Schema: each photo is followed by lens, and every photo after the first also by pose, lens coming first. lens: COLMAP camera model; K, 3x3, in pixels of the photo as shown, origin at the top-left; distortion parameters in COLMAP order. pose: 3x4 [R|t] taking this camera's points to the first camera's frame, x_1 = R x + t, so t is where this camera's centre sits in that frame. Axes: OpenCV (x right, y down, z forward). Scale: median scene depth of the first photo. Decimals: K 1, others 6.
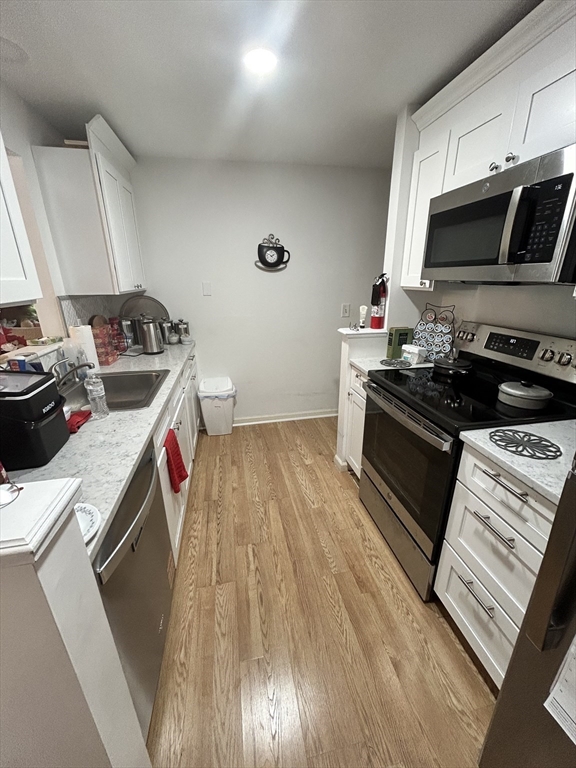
lens RADIAL K [[309.6, 0, 288.3], [0, 309.6, 384.2], [0, 0, 1]] dist [-0.000657, 0.000288]
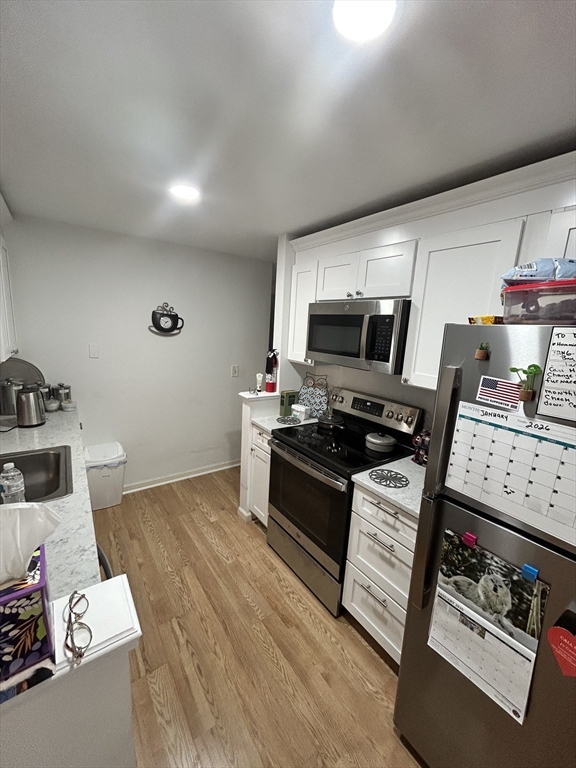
lens RADIAL K [[309.6, 0, 288.9], [0, 309.6, 382.7], [0, 0, 1]] dist [-0.000657, 0.000288]
pose [[0.906299, -0.019037, 0.422209, -0.209671], [0.077923, 0.989385, -0.122658, -0.081713], [-0.415392, 0.144064, 0.898162, -0.154176]]
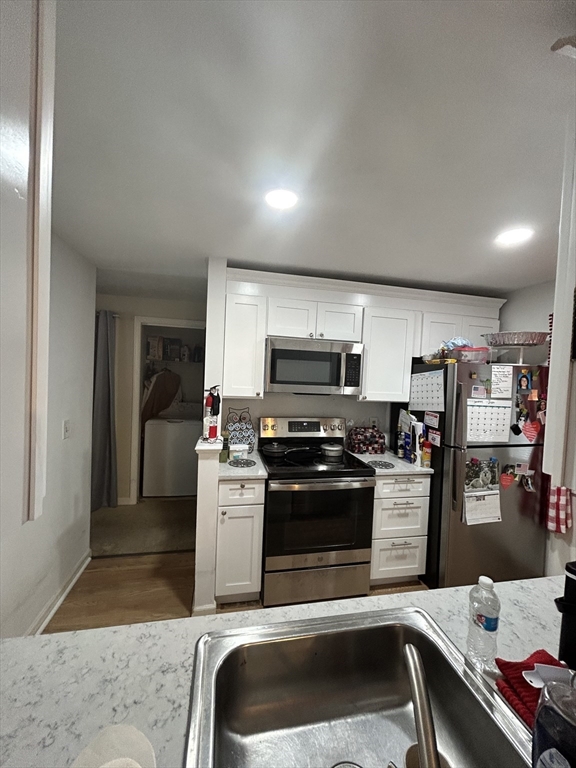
lens RADIAL K [[309.6, 0, 287.2], [0, 309.6, 382.6], [0, 0, 1]] dist [-0.000657, 0.000288]
pose [[-0.023131, -0.025777, 0.999400, -0.935924], [0.282792, 0.958671, 0.031271, -0.412866], [-0.958902, 0.283346, -0.014886, 0.976908]]
